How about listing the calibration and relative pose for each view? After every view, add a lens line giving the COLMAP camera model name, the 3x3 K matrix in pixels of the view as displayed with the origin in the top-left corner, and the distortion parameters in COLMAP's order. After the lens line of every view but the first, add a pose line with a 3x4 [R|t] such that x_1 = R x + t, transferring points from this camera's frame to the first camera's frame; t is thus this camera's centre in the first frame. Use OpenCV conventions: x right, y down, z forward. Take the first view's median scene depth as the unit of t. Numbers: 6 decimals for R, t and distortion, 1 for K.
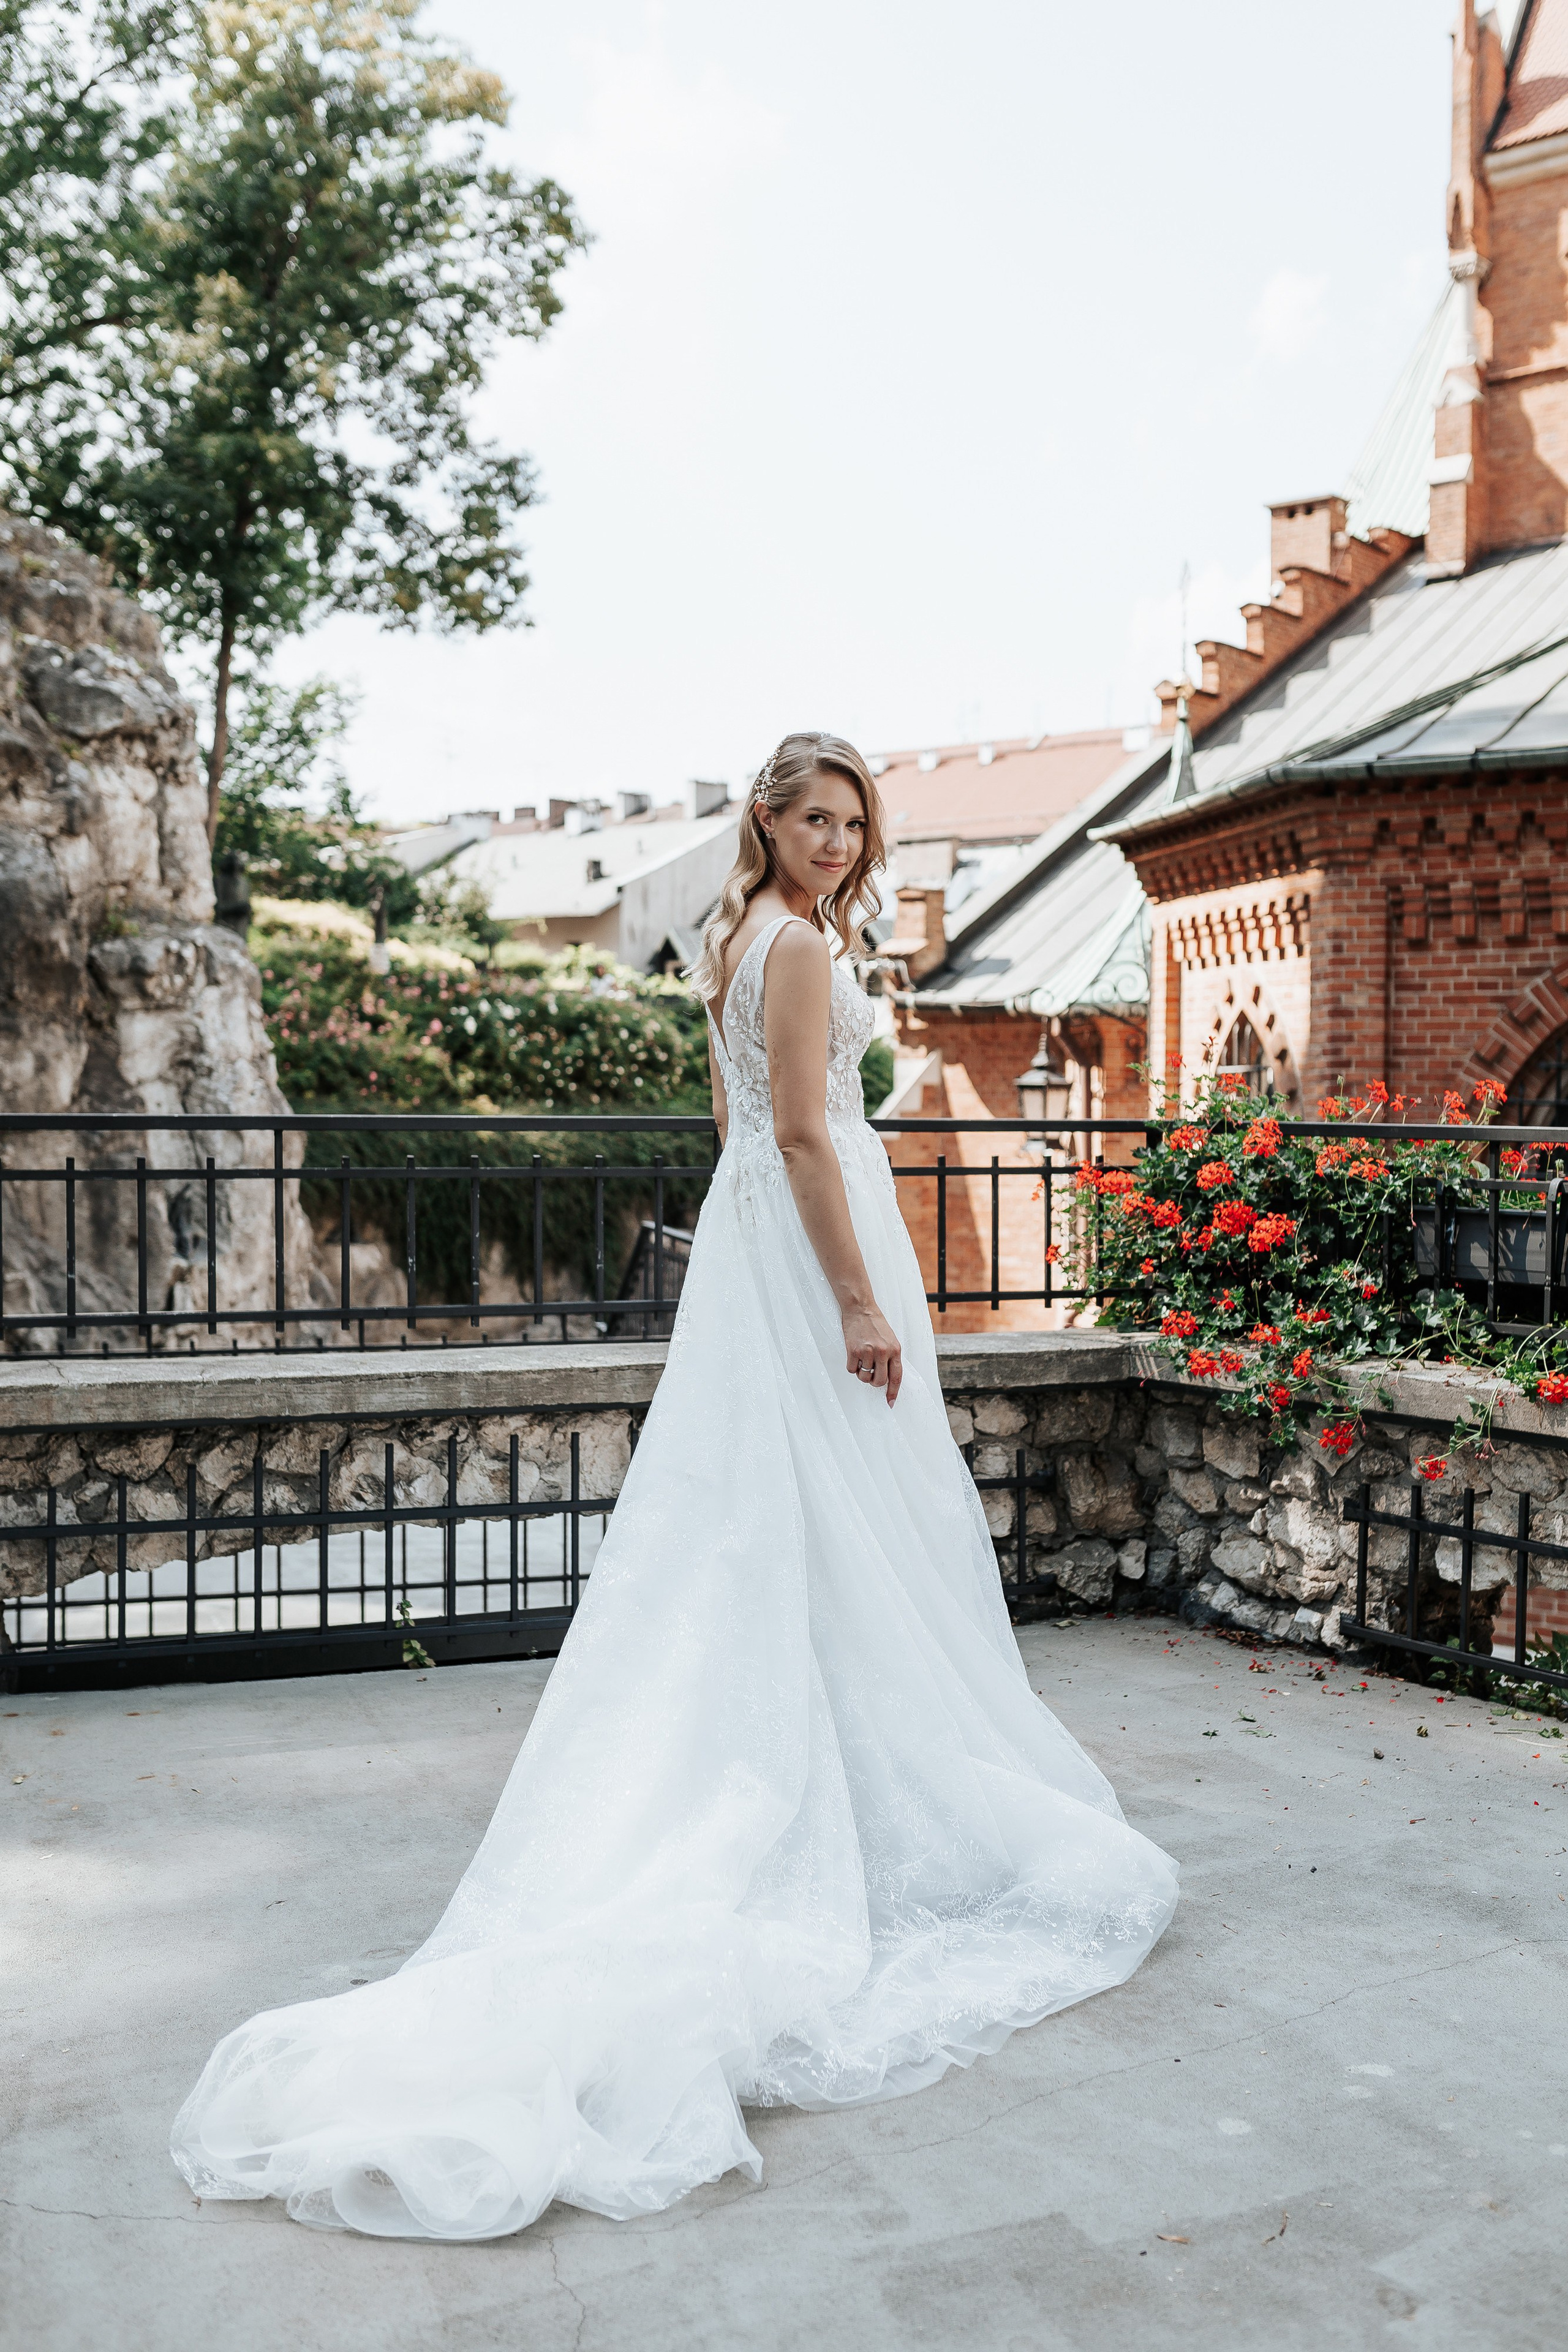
lens RADIAL K [[2260.4, 0, 802.3], [0, 2260.4, 1143.2], [0, 0, 1]] dist [-0.002062, 0.000000]
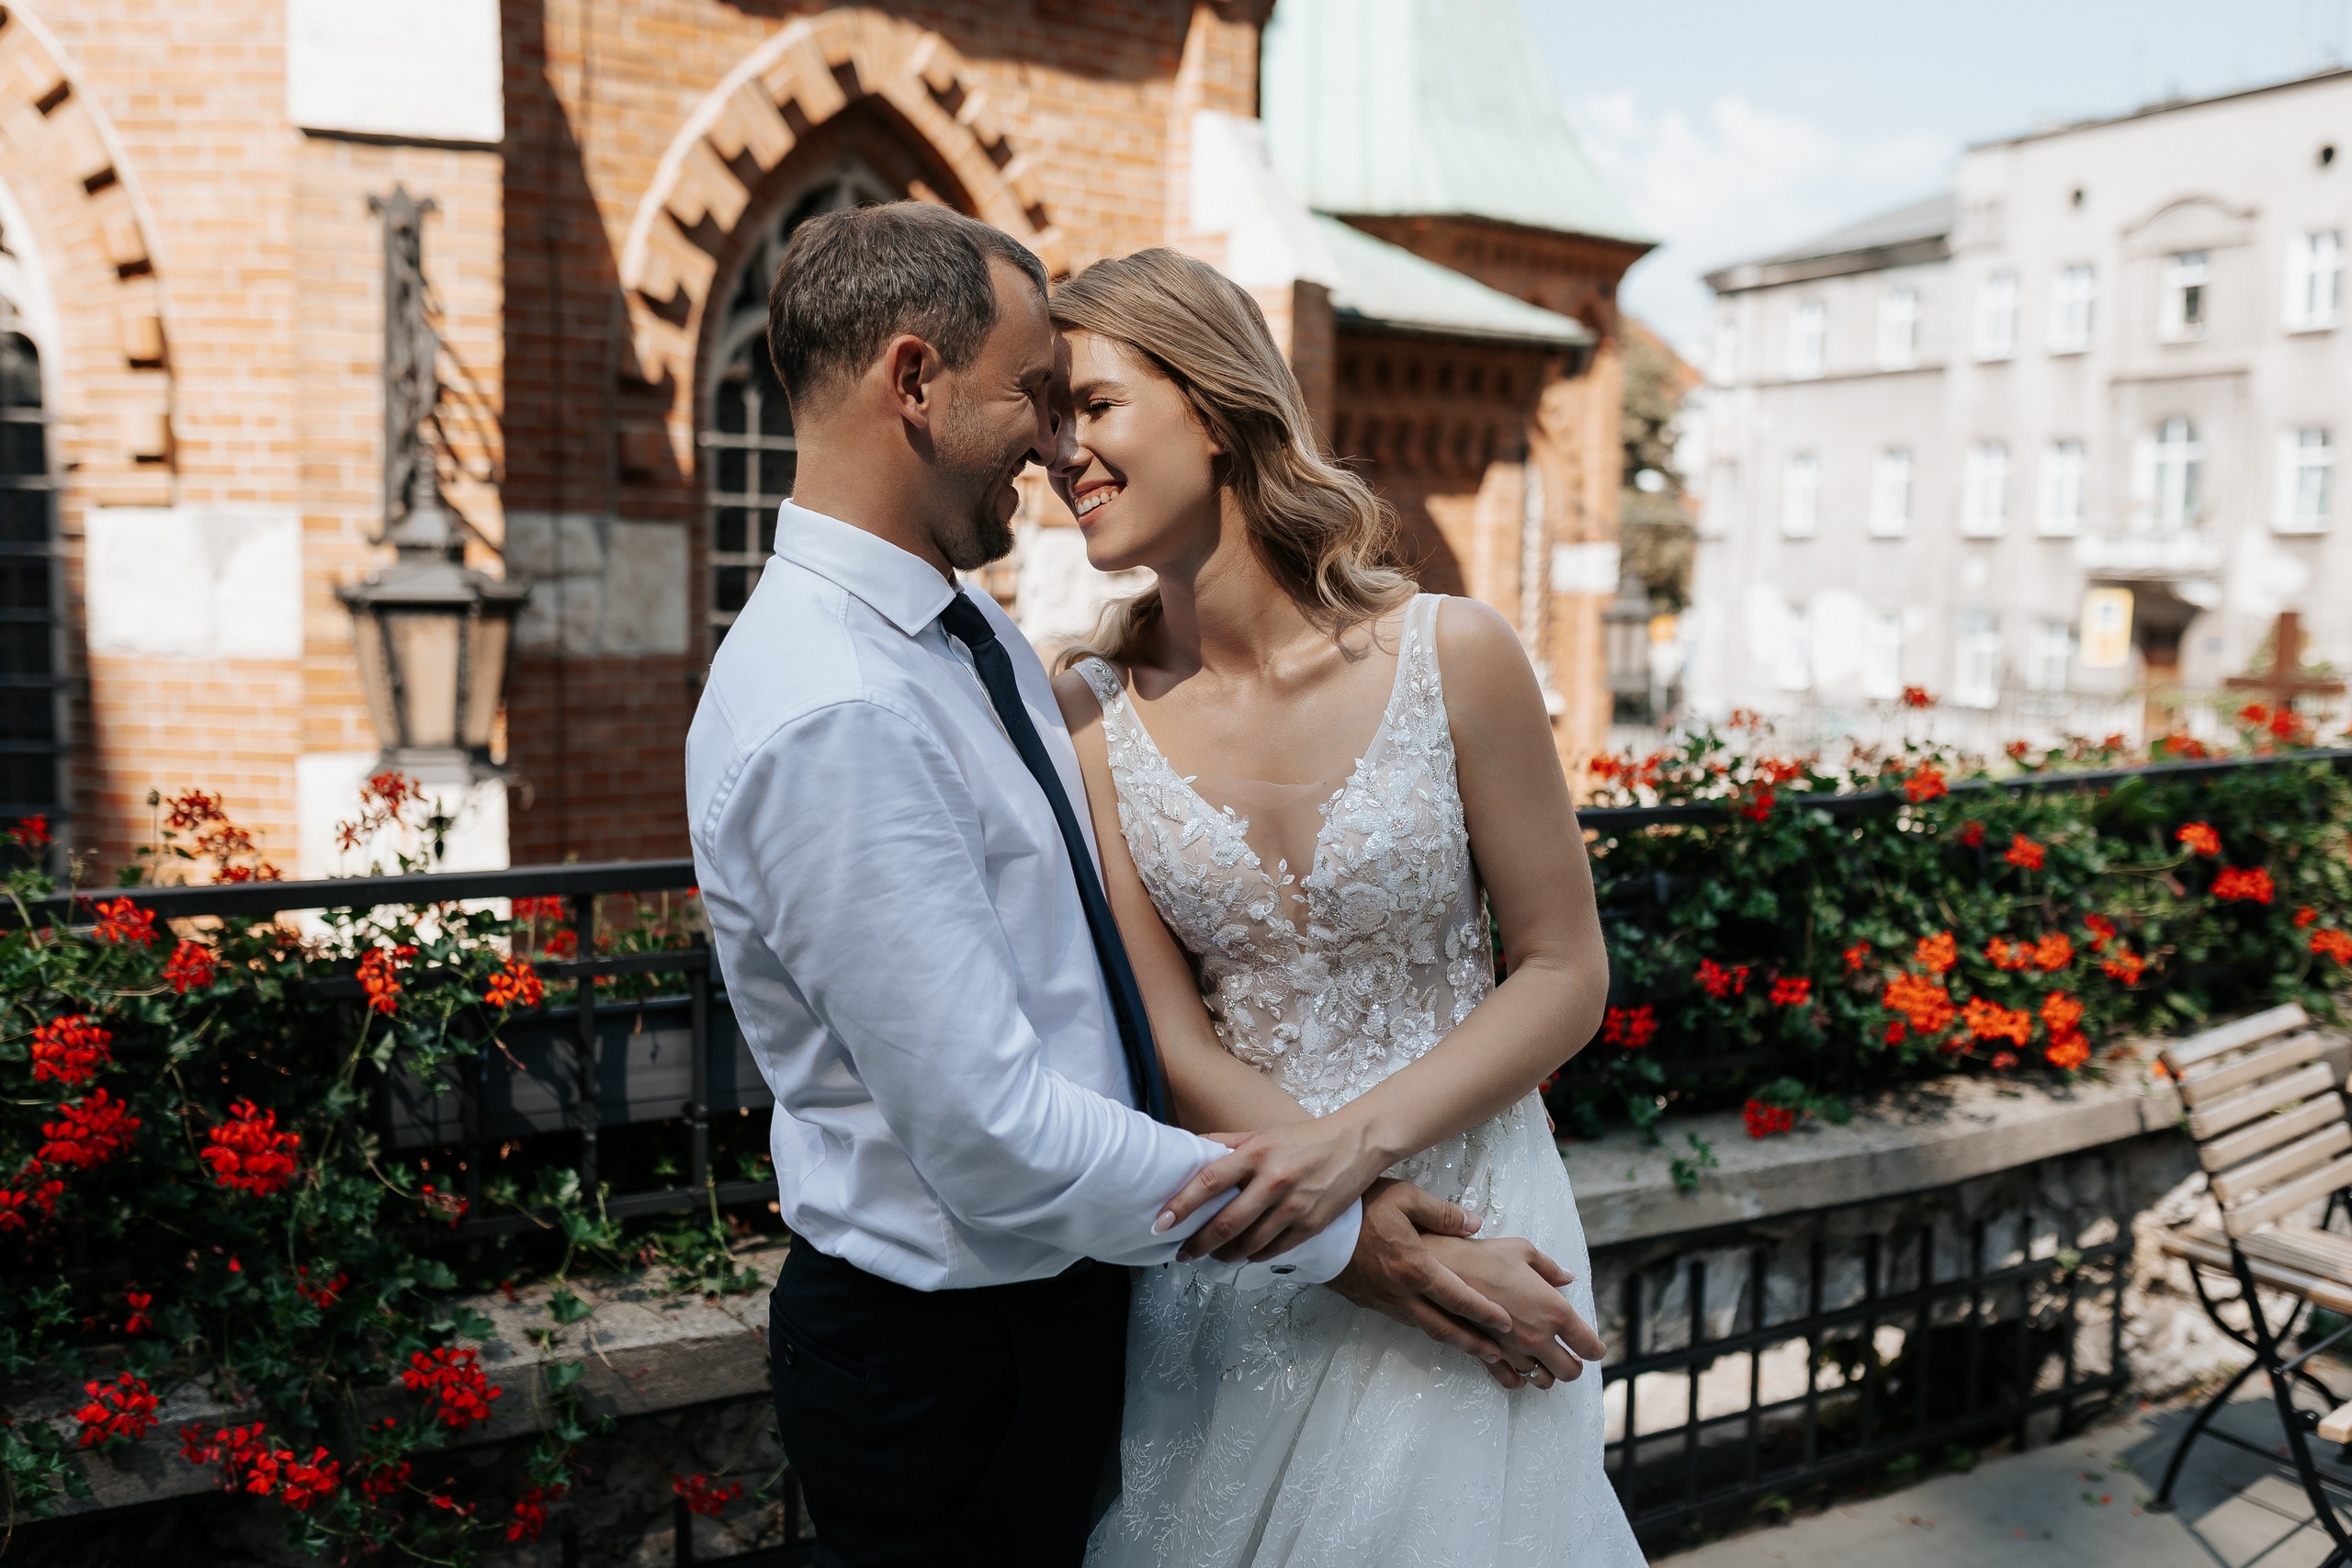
lens RADIAL K [[2260.1, 0, 1157.7], [0, 2260.1, 762.7], [0, 0, 1]] dist [-0.002062, 0.000000]
pose [[0.137768, -0.097165, 0.985687, -0.067569], [0.009653, 0.995261, 0.096760, -0.025459], [-0.990418, -0.003815, 0.138053, 0.226498]]
